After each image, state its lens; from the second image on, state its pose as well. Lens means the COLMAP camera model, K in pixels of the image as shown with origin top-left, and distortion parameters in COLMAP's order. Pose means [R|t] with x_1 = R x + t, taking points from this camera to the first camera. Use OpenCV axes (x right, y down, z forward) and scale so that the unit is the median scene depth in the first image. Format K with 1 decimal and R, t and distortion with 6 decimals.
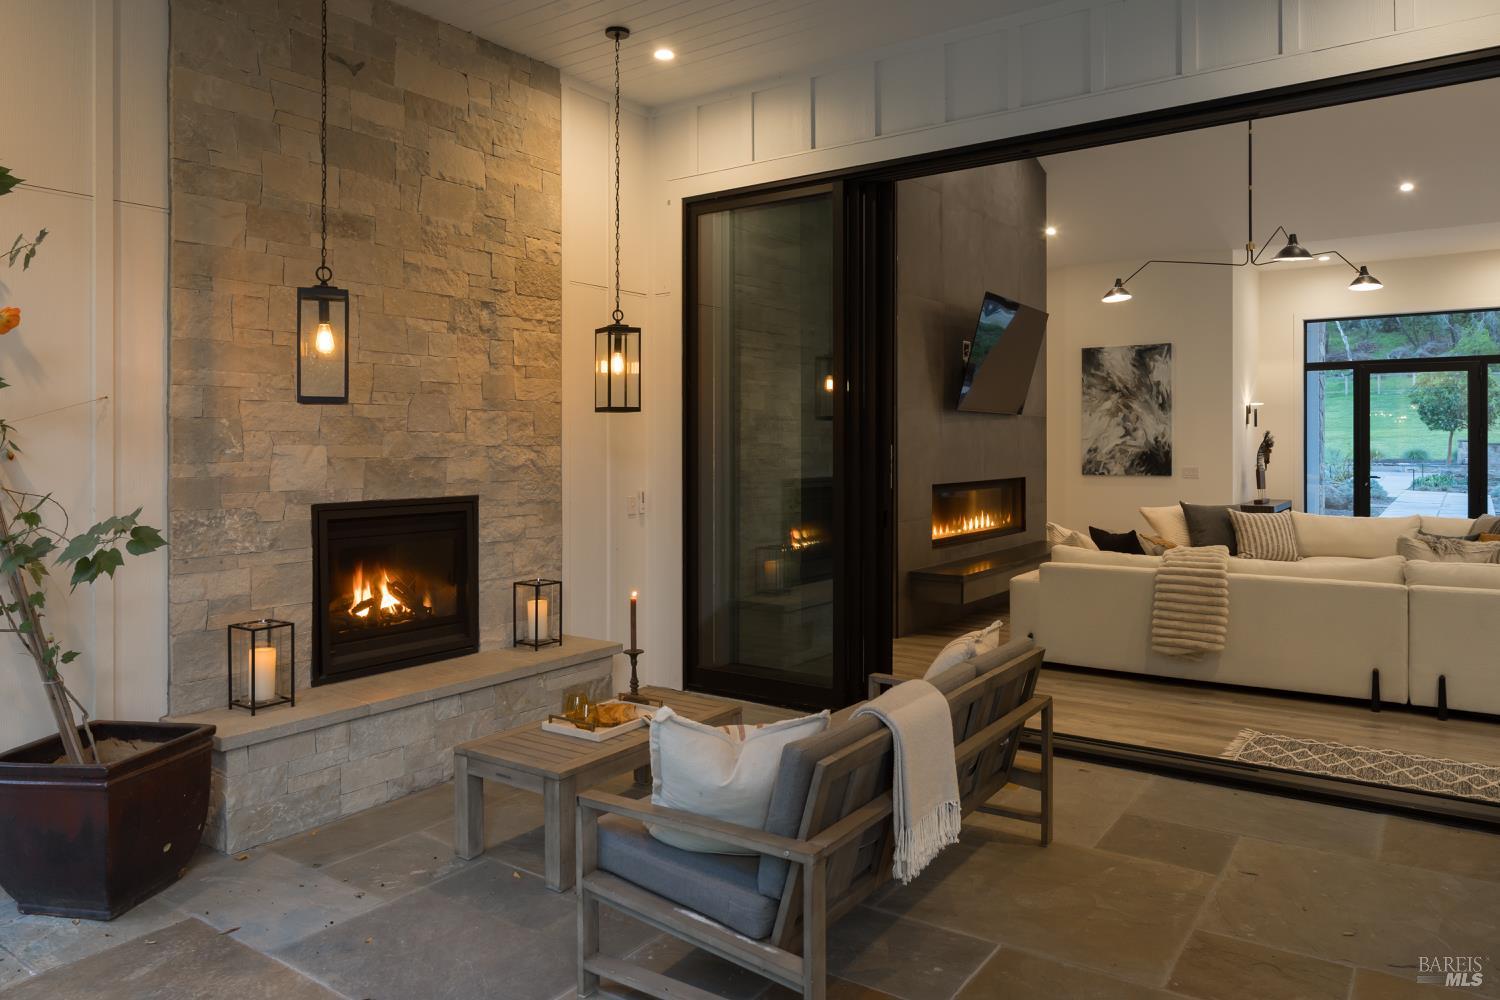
lens RADIAL K [[1010.6, 0, 749.6], [0, 1010.6, 451.9], [0, 0, 1]] dist [0.000235, 0.000269]
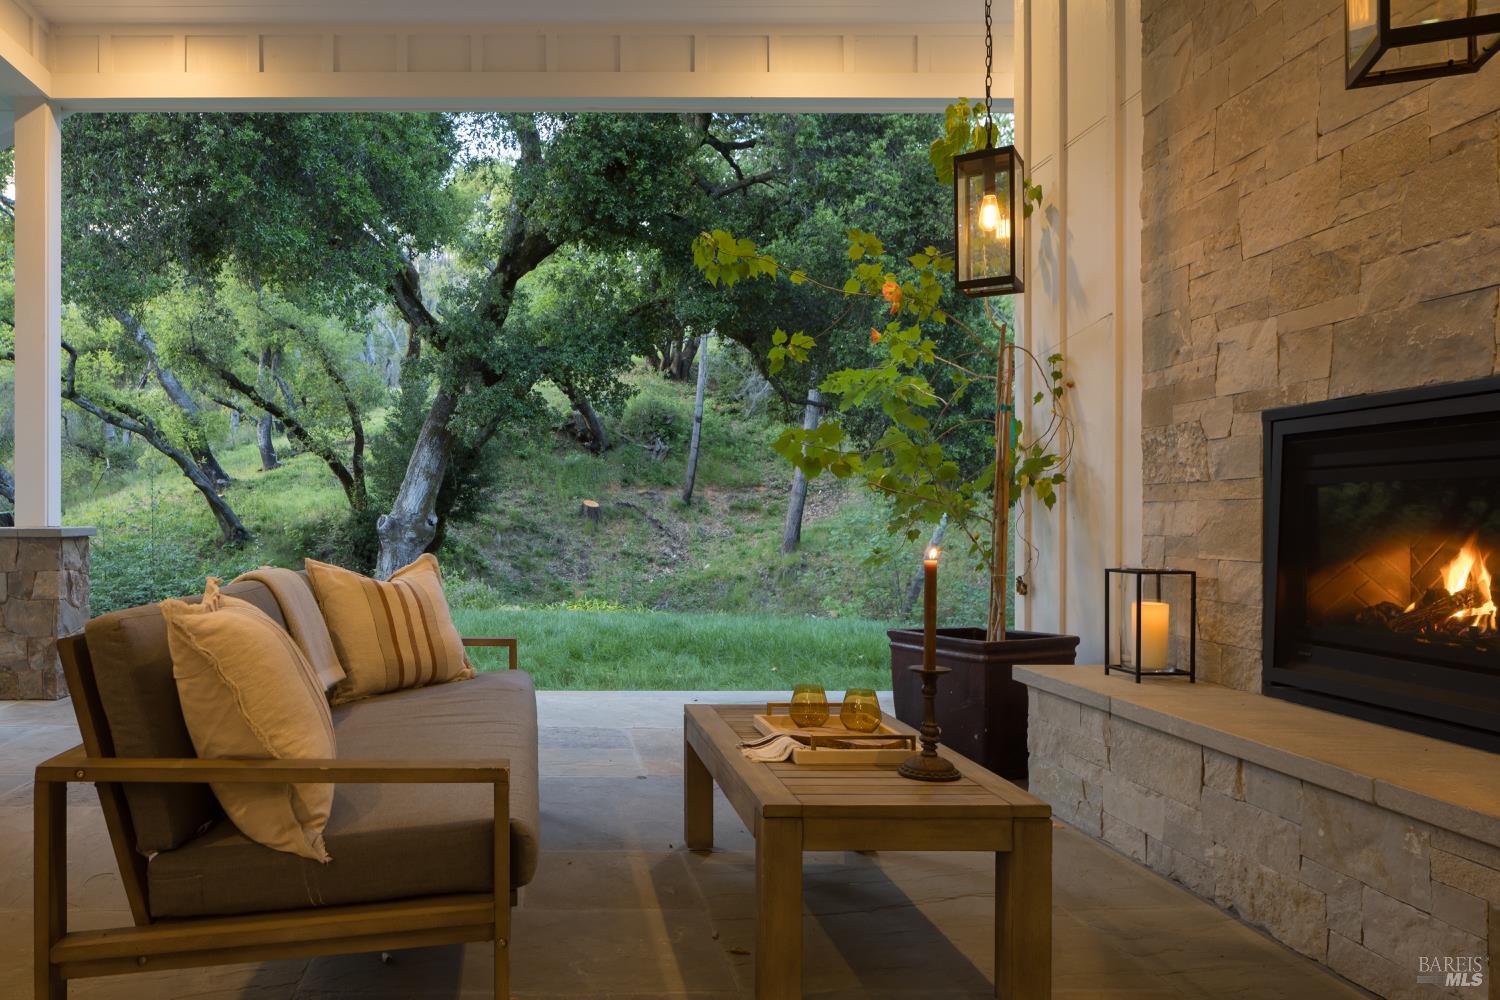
lens RADIAL K [[1043.1, 0, 749.6], [0, 1043.1, 519.8], [0, 0, 1]] dist [-0.000037, 0.000179]
pose [[-0.687959, 0.002477, -0.725745, 0.291697], [0.001293, 0.999997, 0.002188, 0.123995], [0.725748, 0.000567, -0.687960, 1.264721]]
